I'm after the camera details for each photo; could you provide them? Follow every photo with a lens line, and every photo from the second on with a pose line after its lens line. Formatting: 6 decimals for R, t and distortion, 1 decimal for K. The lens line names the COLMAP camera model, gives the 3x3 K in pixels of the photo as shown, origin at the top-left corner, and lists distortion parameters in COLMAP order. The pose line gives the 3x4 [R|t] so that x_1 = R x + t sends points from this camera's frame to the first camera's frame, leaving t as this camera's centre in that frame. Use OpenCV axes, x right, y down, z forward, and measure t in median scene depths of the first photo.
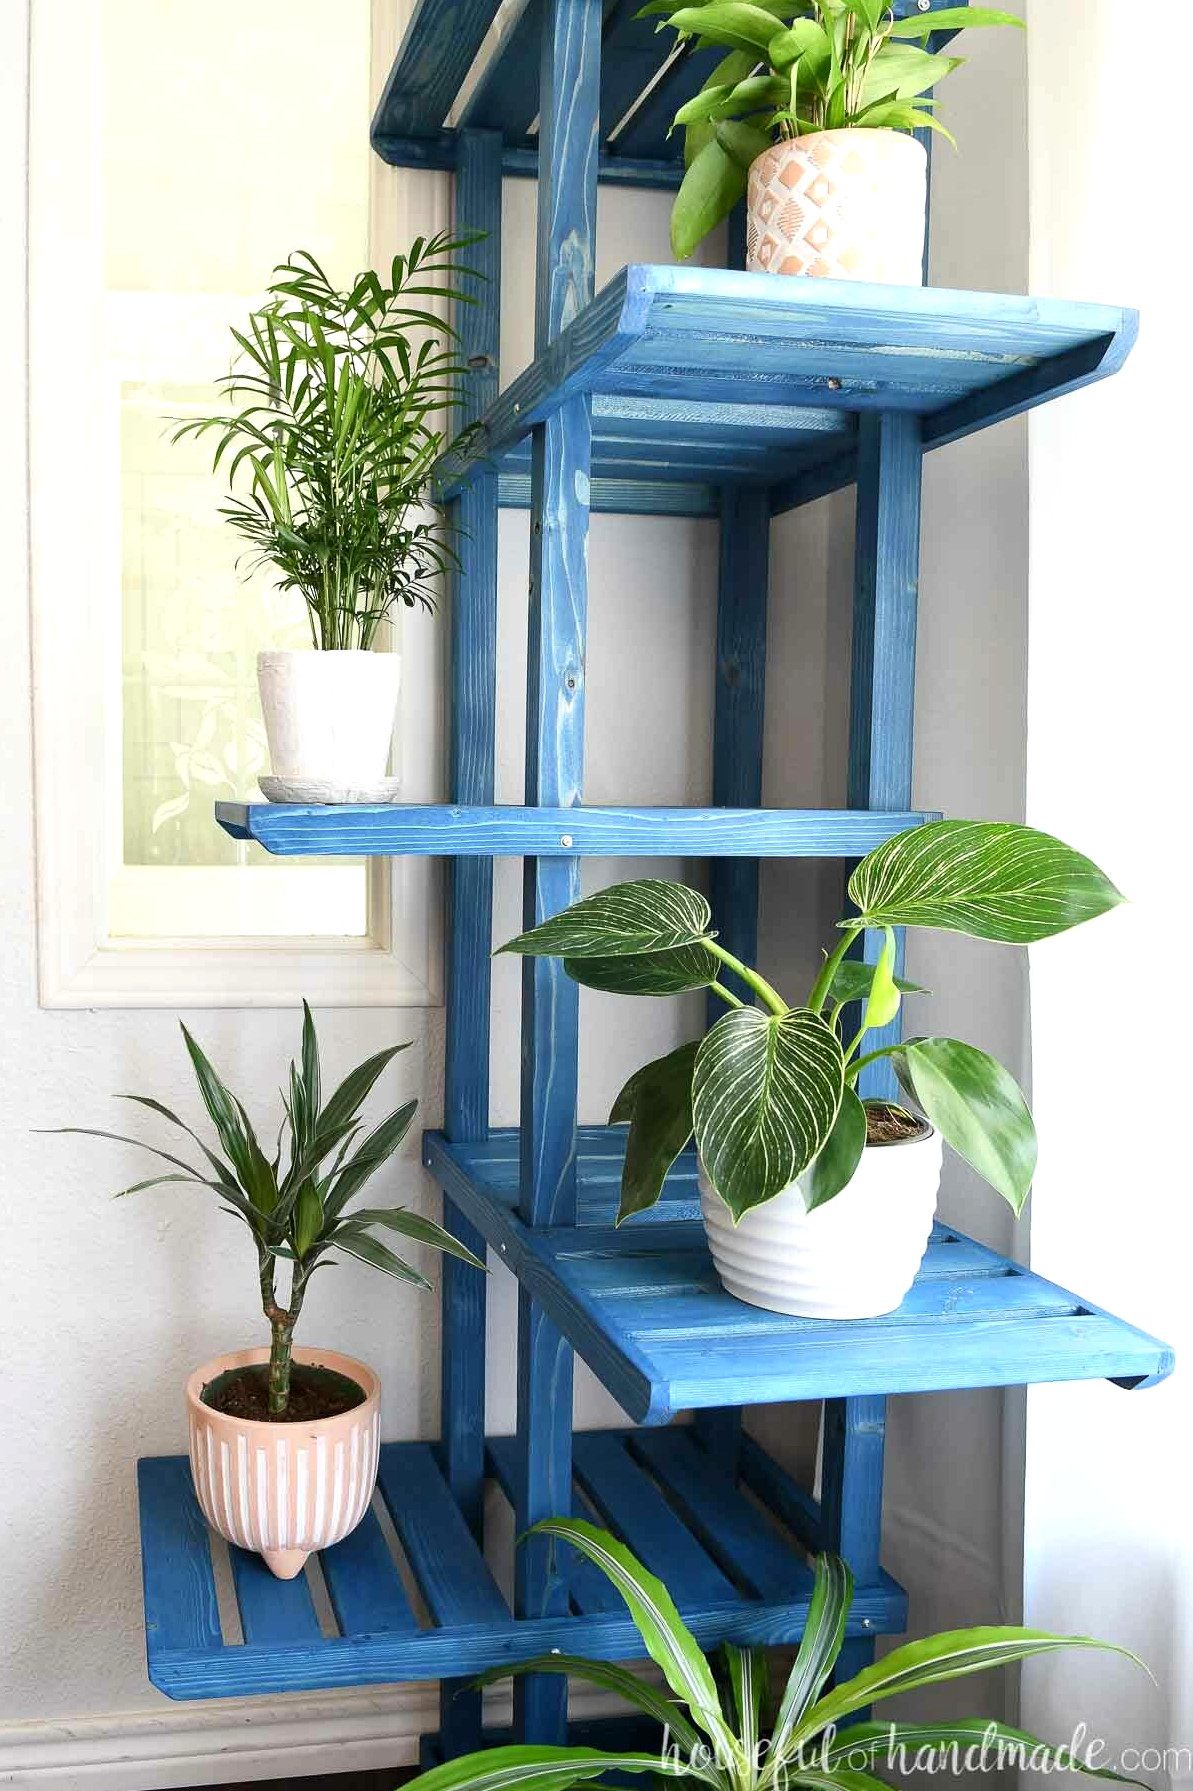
lens RADIAL K [[1438.1, 0, 347.4], [0, 1438.1, 917.7], [0, 0, 1]] dist [-0.029108, -0.001562]
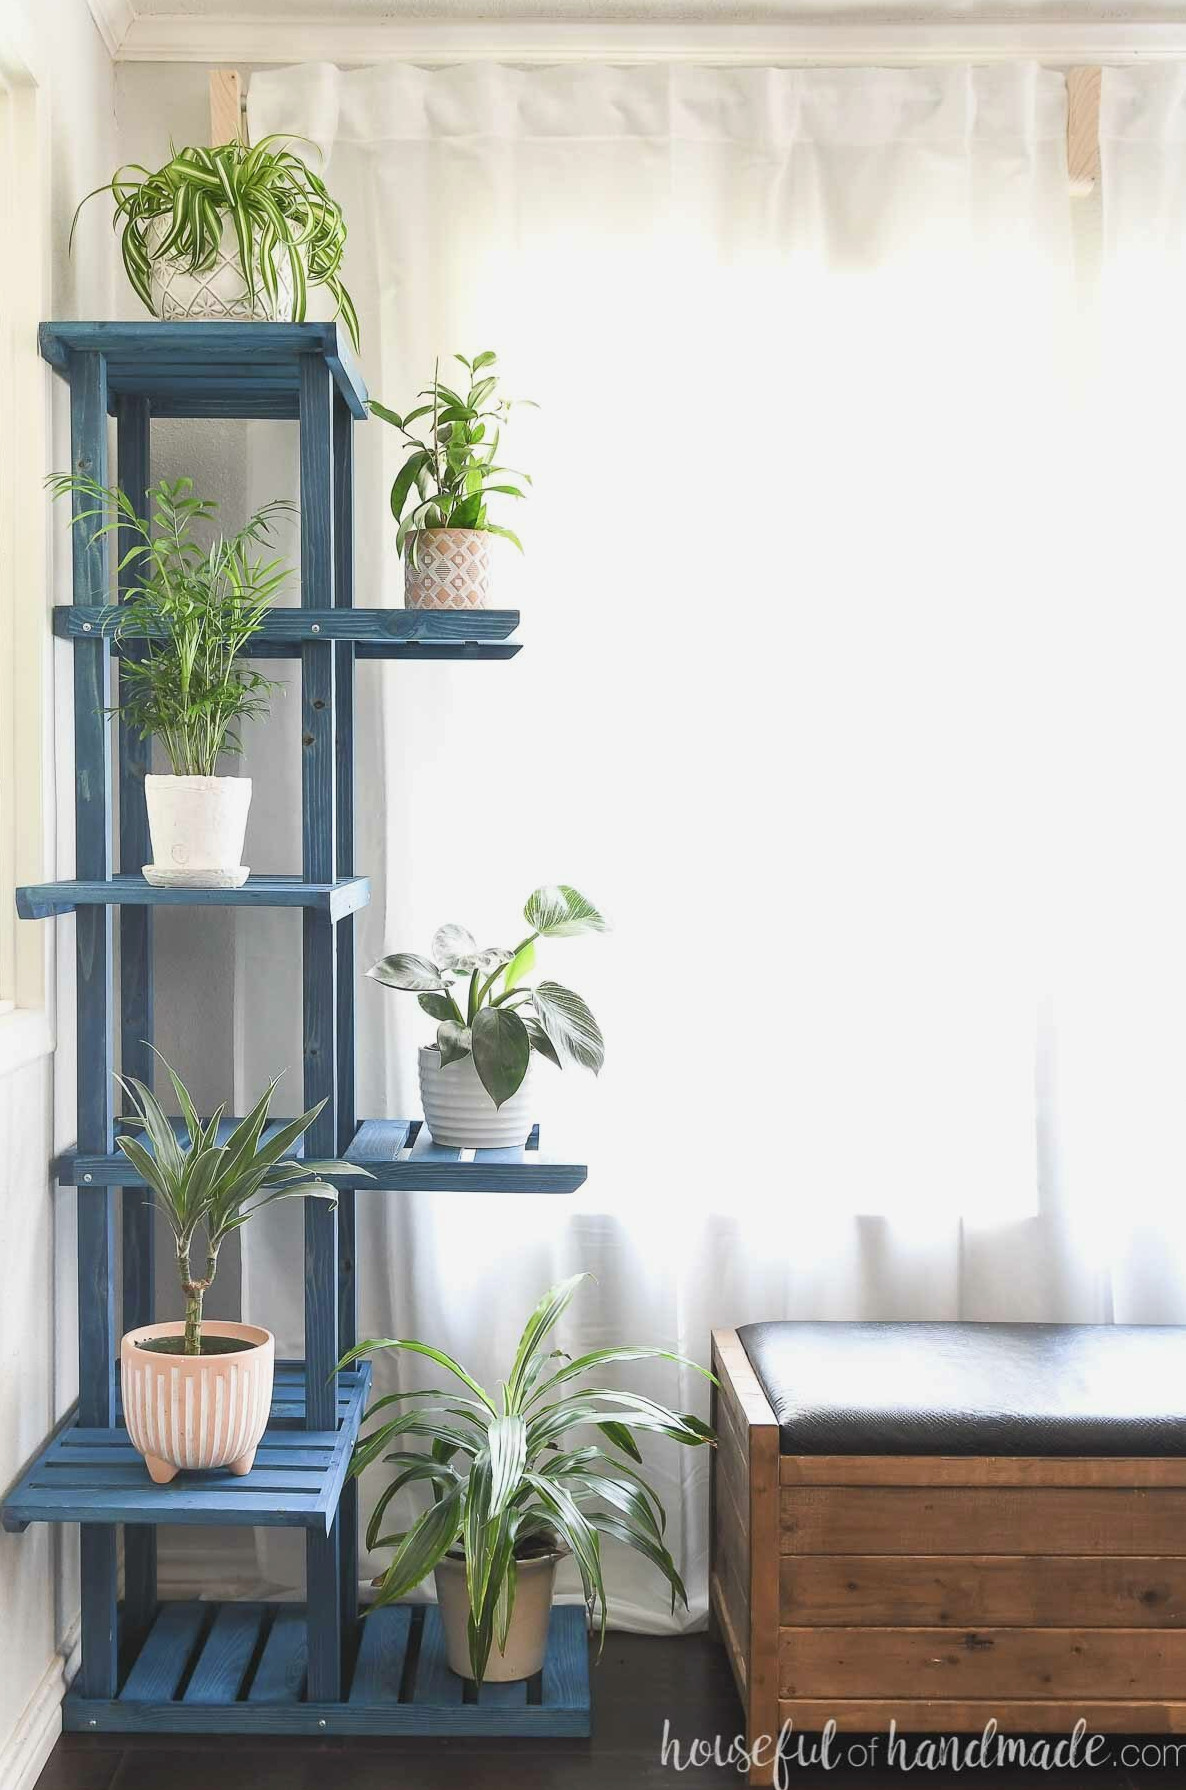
lens RADIAL K [[2196.9, 0, 529.5], [0, 2196.9, 859.4], [0, 0, 1]] dist [0.027464, 0.040264]
pose [[0.170734, -0.025155, 0.984996, -2.100723], [0.080069, 0.996722, 0.011576, -0.110865], [-0.982058, 0.076891, 0.172189, 0.368709]]
